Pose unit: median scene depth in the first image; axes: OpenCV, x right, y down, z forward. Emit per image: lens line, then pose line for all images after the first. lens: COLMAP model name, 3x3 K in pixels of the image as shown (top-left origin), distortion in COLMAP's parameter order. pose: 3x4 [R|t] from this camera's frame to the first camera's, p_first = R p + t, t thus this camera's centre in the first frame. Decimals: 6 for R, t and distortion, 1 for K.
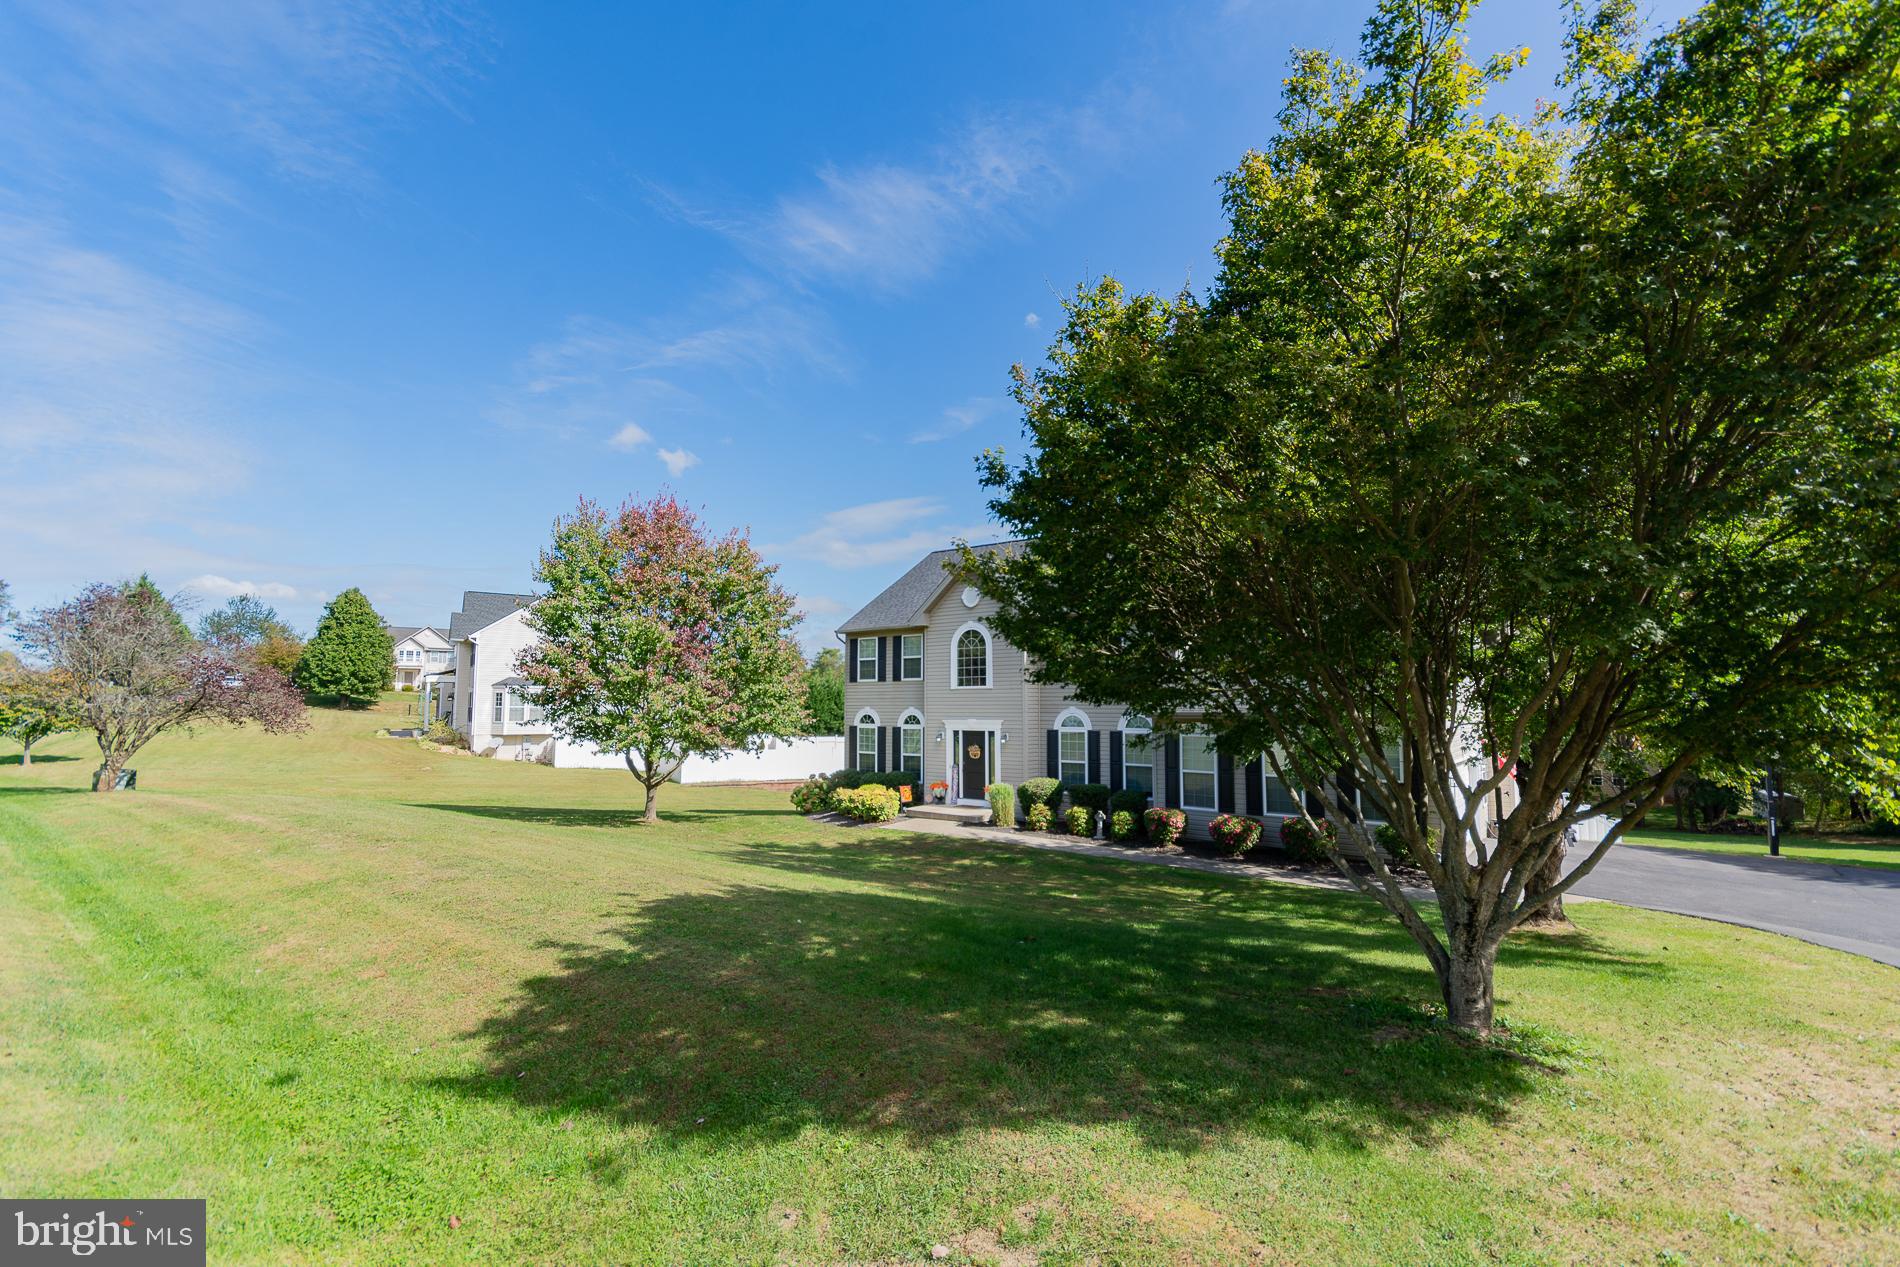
lens RADIAL K [[858.8, 0, 938.7], [0, 858.8, 642.1], [0, 0, 1]] dist [-0.000279, -0.000007]
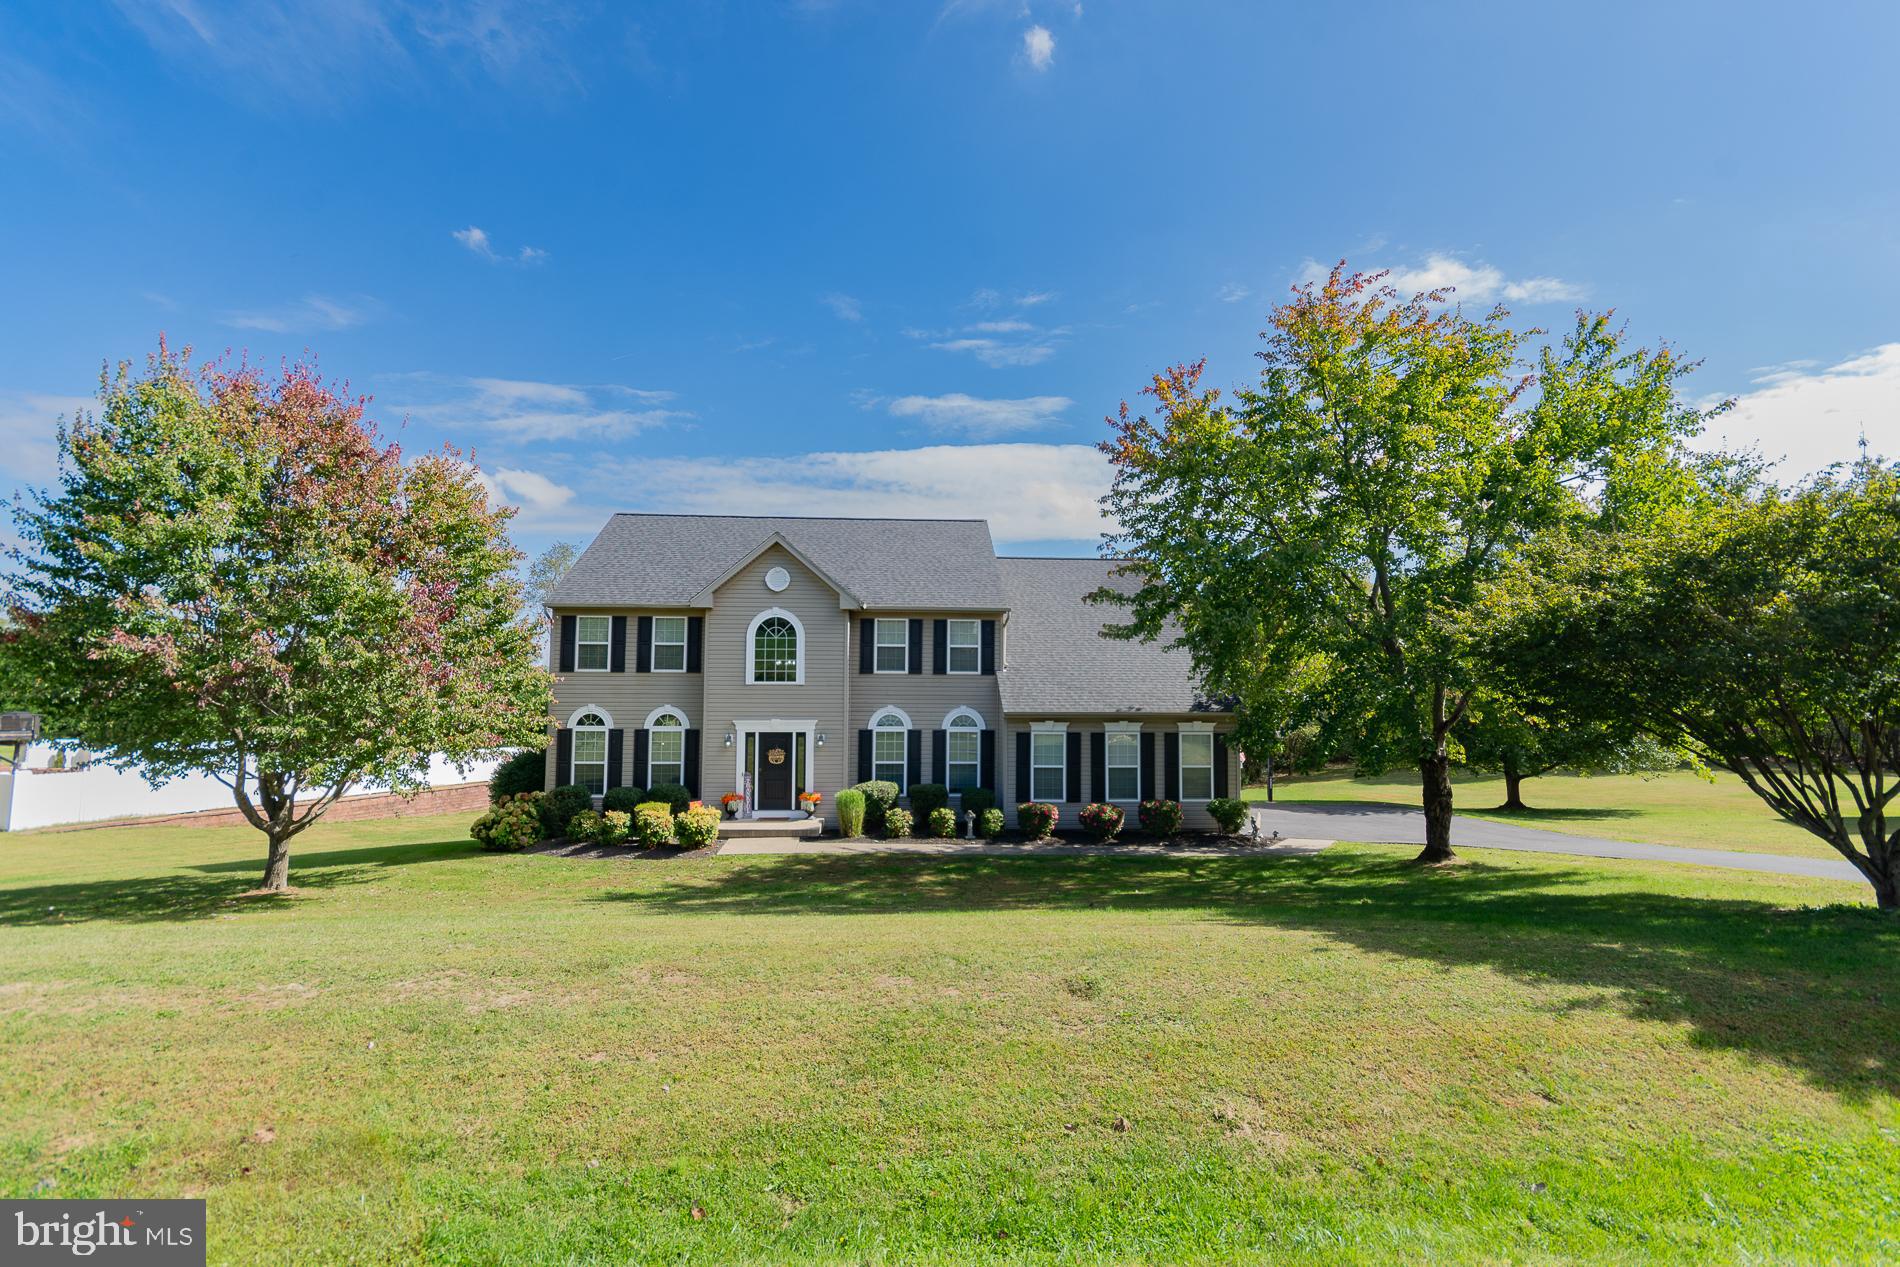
lens RADIAL K [[884.9, 0, 948.8], [0, 884.9, 643.4], [0, 0, 1]] dist [0.018058, 0.000372]
pose [[0.744852, 0.041771, 0.665921, -0.433041], [-0.054831, 0.998495, -0.001302, 0.003890], [-0.664973, -0.035544, 0.746021, 0.208133]]
